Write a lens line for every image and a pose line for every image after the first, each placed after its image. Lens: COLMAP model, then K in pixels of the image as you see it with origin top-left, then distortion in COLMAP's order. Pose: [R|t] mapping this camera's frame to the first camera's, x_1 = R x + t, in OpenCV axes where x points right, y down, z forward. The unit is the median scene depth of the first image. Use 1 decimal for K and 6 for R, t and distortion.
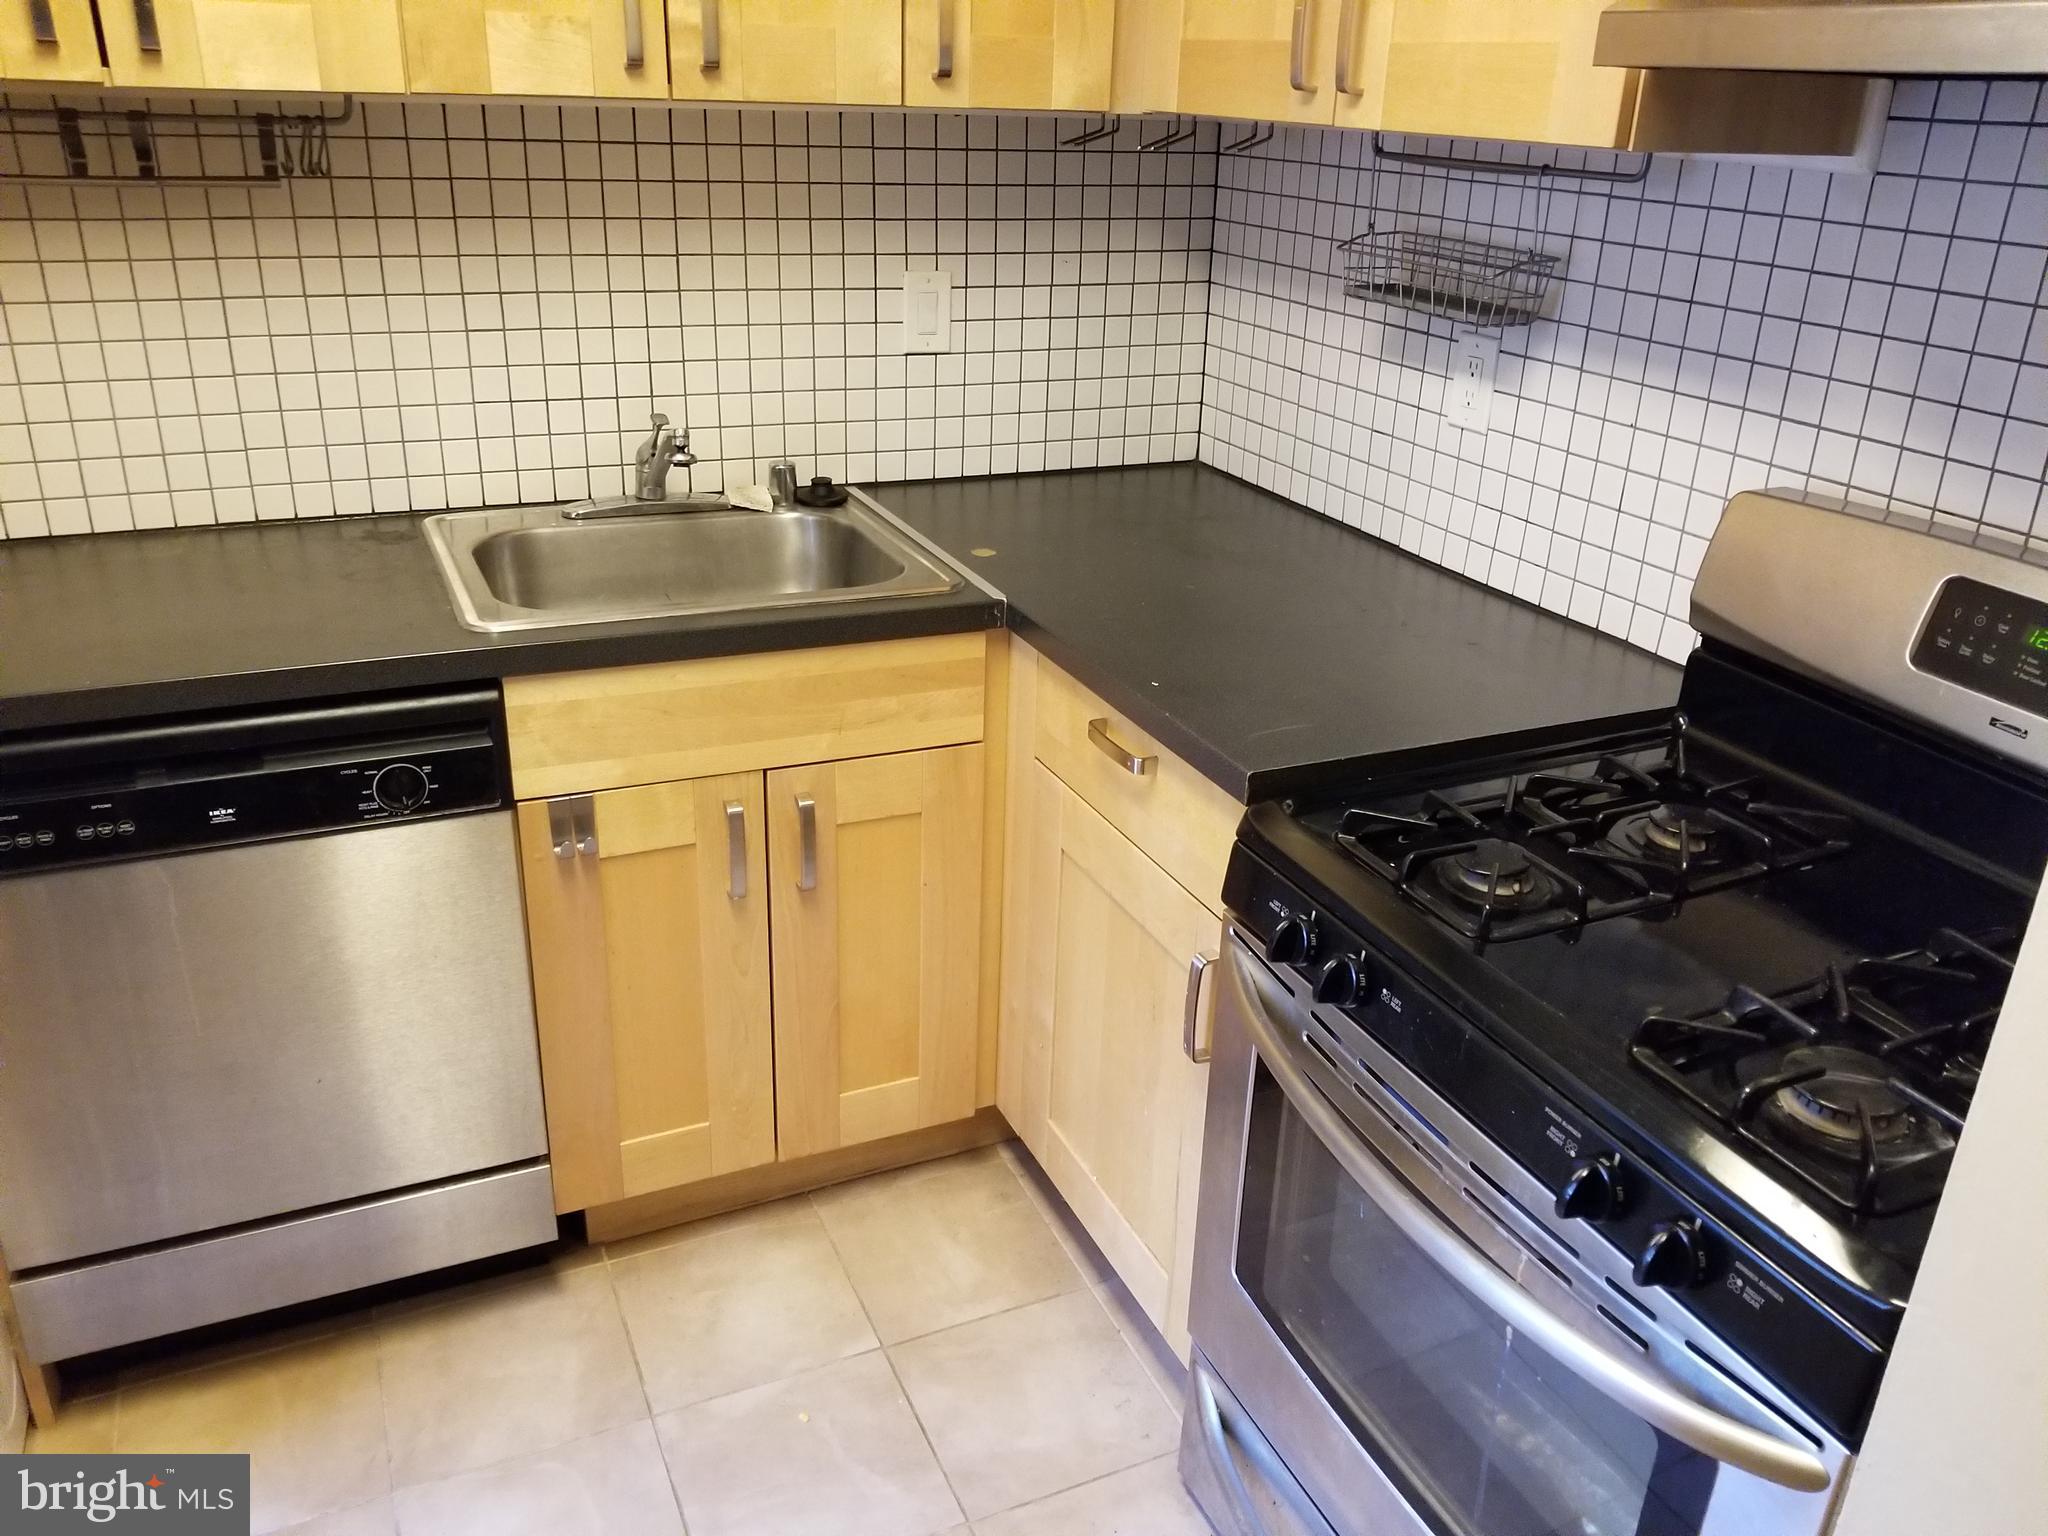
lens RADIAL K [[1594.0, 0, 1027.6], [0, 1594.0, 818.7], [0, 0, 1]] dist [0.029456, -0.069359]
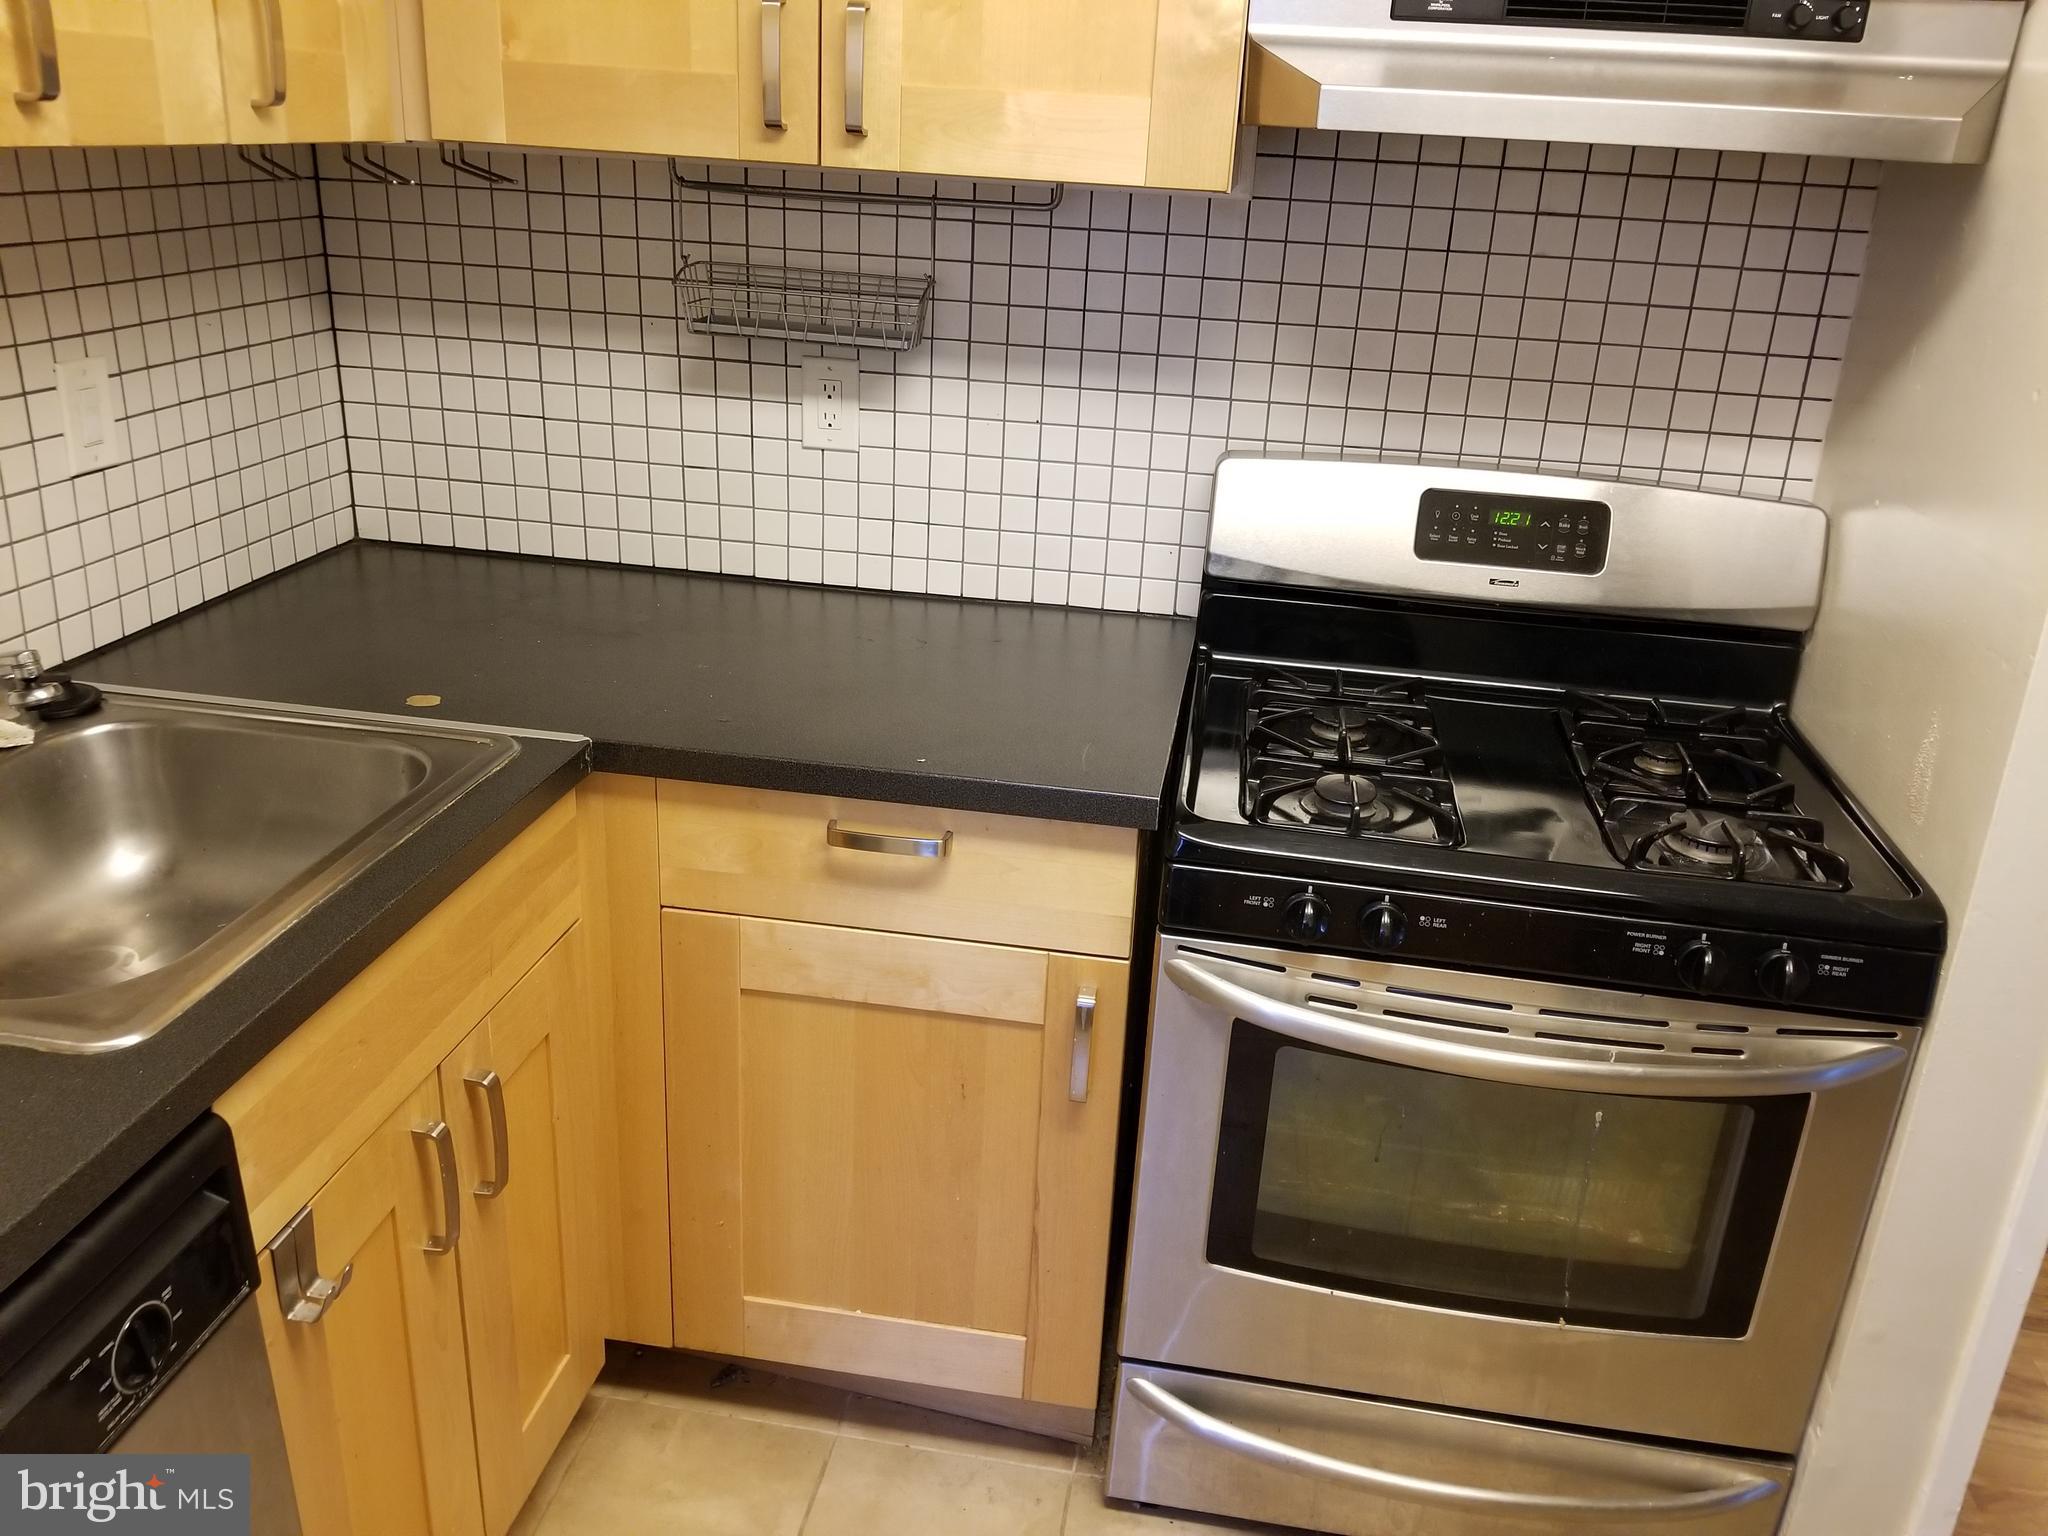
lens RADIAL K [[1594.0, 0, 1038.2], [0, 1594.0, 768.1], [0, 0, 1]] dist [0.029456, -0.069359]
pose [[0.539656, -0.318423, 0.779345, -0.458383], [0.321120, 0.933582, 0.159082, -0.154506], [-0.778238, 0.164414, 0.606065, 0.279381]]
